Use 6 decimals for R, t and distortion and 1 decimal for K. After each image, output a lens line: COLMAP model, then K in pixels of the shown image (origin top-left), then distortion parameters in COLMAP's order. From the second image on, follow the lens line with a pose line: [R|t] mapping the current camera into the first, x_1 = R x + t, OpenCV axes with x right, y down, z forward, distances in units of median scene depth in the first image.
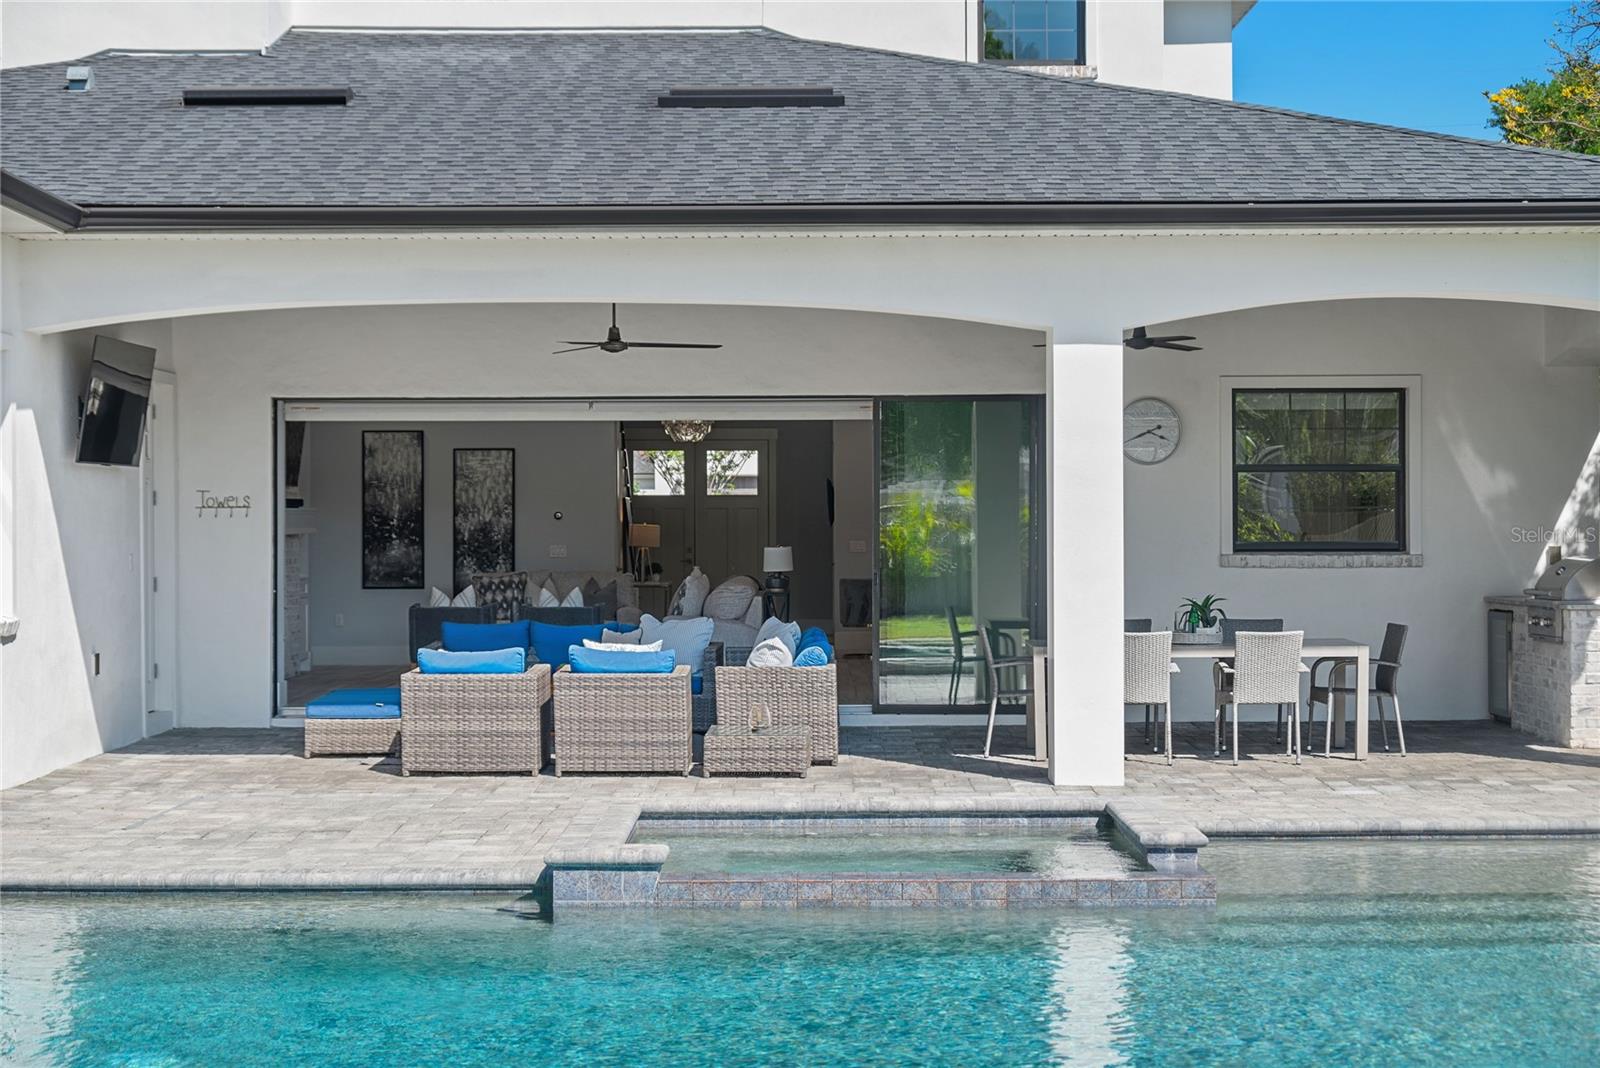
lens RADIAL K [[2727.4, 0, 795.6], [0, 2727.4, 533.3], [0, 0, 1]] dist [-0.014142, 0.000000]
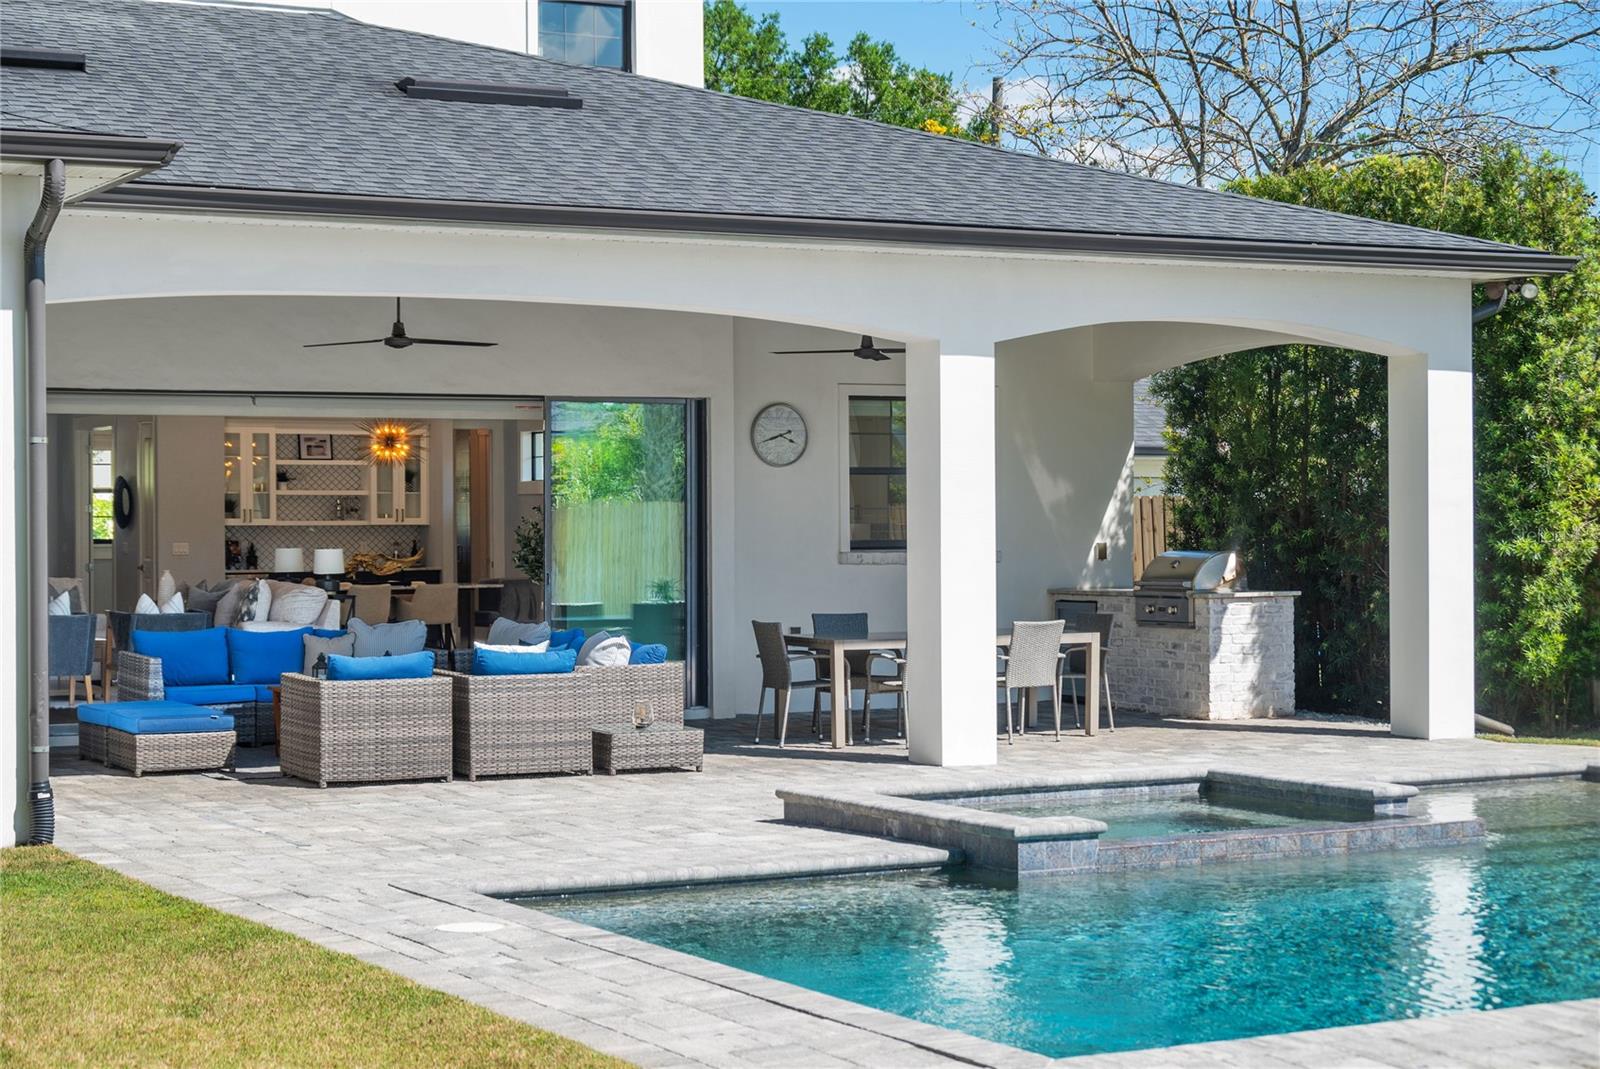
lens RADIAL K [[2920.9, 0, 806.1], [0, 2920.9, 531.0], [0, 0, 1]] dist [-0.025664, 0.000000]
pose [[0.872737, -0.003370, 0.488180, -0.495845], [0.004171, 0.999991, -0.000555, 0.000074], [-0.488174, 0.002521, 0.872743, 0.021610]]
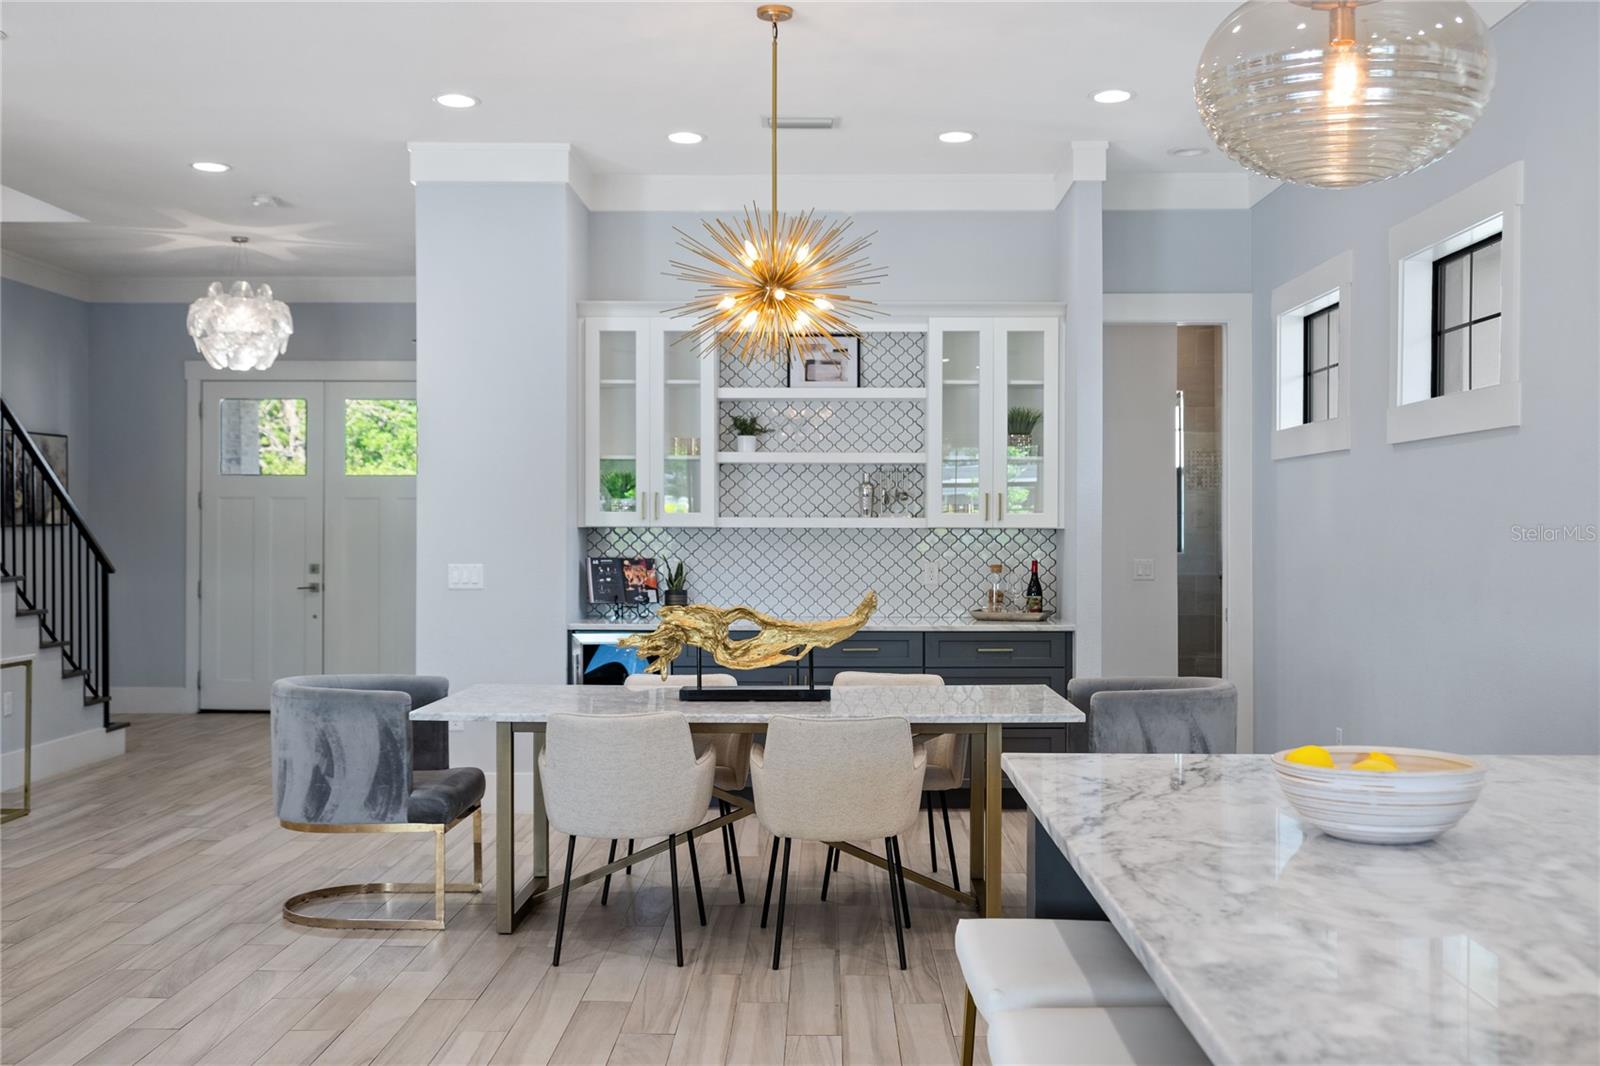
lens RADIAL K [[1619.5, 0, 799.8], [0, 1619.5, 534.7], [0, 0, 1]] dist [-0.007139, 0.000000]
pose [[0.999982, 0.002693, -0.005446, -0.053043], [-0.002679, 0.999993, 0.002614, -0.003401], [0.005453, -0.002599, 0.999982, 0.922628]]
